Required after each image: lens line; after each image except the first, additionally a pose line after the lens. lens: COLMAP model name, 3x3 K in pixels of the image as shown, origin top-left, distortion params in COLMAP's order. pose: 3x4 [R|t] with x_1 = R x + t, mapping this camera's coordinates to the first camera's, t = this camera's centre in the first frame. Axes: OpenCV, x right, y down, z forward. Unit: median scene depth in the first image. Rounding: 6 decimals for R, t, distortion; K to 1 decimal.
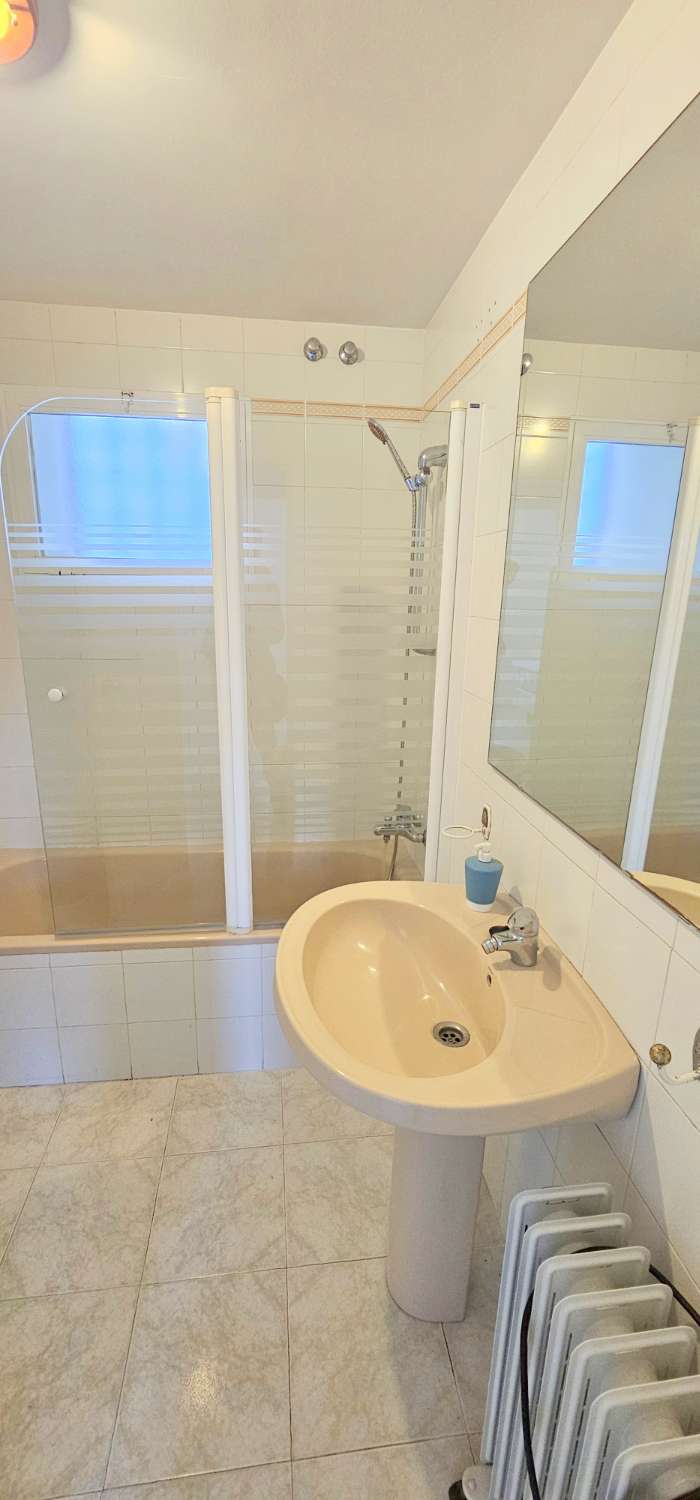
lens RADIAL K [[613.7, 0, 338.5], [0, 613.7, 742.1], [0, 0, 1]] dist [-0.003805, 0.000257]
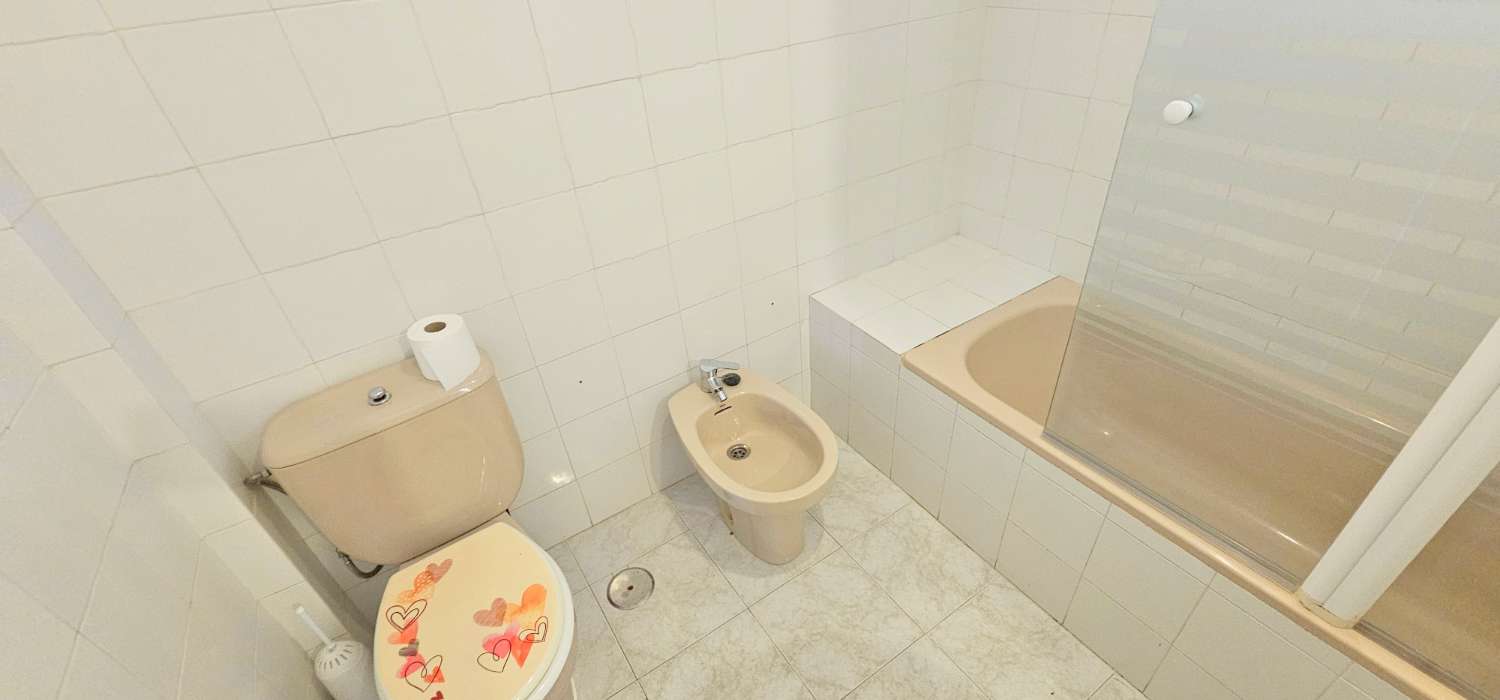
lens RADIAL K [[613.7, 0, 750.1], [0, 613.7, 351.7], [0, 0, 1]] dist [-0.003805, 0.000257]
pose [[0.449232, 0.475716, -0.756231, -0.097696], [-0.145589, 0.874115, 0.463387, -0.088879], [0.881473, -0.098069, 0.461939, 0.354963]]
